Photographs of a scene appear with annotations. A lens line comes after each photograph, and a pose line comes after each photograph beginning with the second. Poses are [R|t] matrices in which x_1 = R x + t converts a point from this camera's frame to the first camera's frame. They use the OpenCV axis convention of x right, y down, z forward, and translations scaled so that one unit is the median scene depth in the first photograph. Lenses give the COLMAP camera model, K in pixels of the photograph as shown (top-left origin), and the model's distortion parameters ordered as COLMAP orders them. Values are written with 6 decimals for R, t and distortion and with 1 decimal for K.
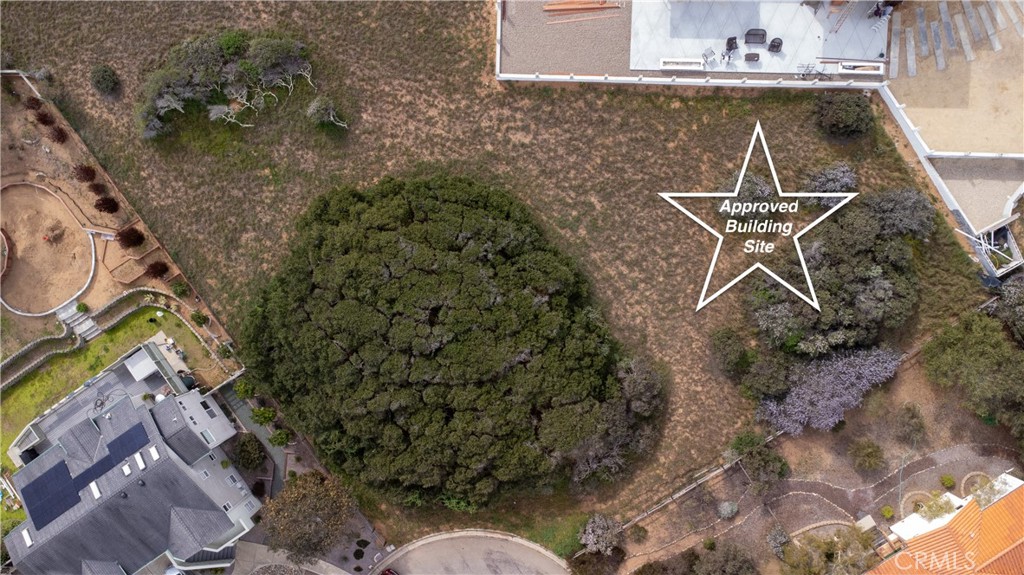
lens RADIAL K [[772.0, 0, 506.7], [0, 772.0, 285.8], [0, 0, 1]] dist [0.019730, -0.003543]
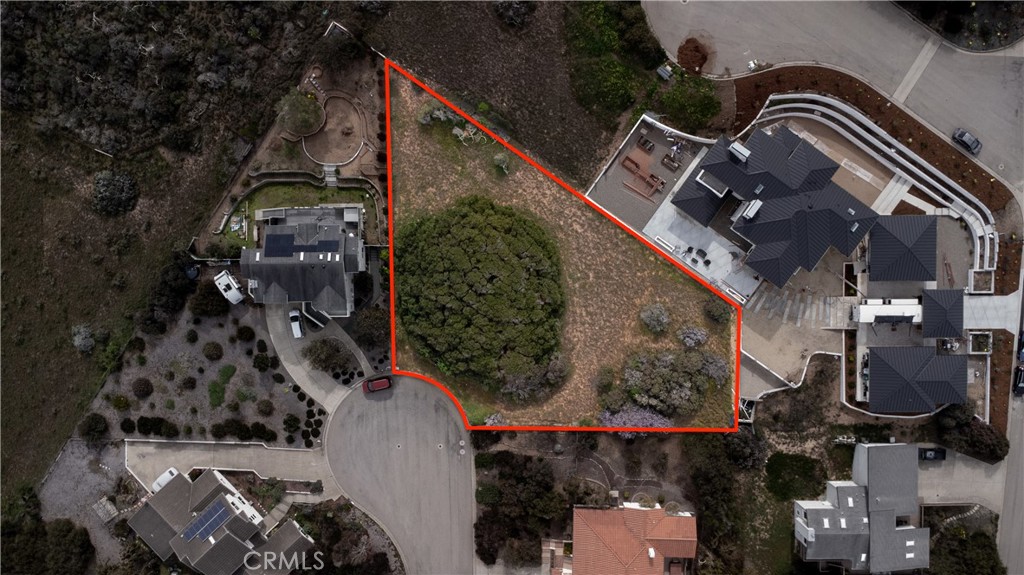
lens RADIAL K [[772.0, 0, 506.7], [0, 772.0, 285.8], [0, 0, 1]] dist [0.019730, -0.003543]
pose [[0.828774, 0.559245, 0.019485, -0.086797], [-0.559334, 0.828942, -0.001045, 0.032425], [-0.016736, -0.010033, 0.999810, -0.951614]]
